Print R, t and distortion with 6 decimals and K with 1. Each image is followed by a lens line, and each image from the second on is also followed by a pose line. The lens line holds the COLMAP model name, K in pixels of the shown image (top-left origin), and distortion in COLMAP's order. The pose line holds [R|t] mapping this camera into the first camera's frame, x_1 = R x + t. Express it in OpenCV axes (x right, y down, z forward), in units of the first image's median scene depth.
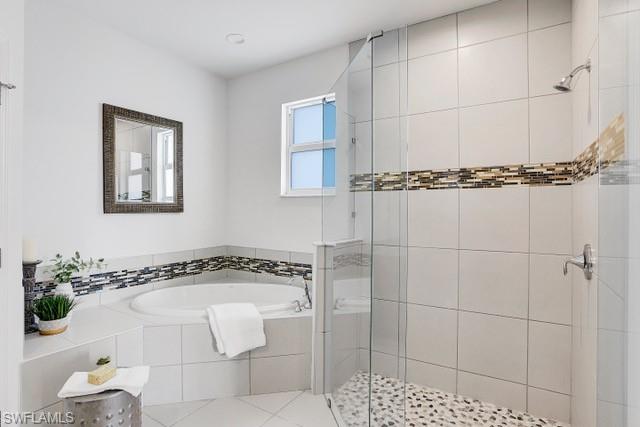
lens RADIAL K [[323.9, 0, 319.2], [0, 323.9, 209.9], [0, 0, 1]] dist [-0.037609, 0.000556]
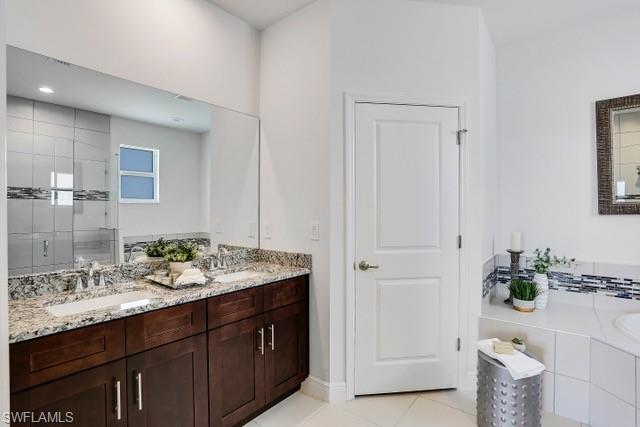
lens RADIAL K [[310.3, 0, 320.0], [0, 310.3, 213.5], [0, 0, 1]] dist [-0.050186, 0.000131]
pose [[-0.133150, 0.009513, -0.991050, 0.334965], [-0.001749, 0.999950, 0.009834, 0.000073], [0.991094, 0.003043, -0.133126, 0.284314]]
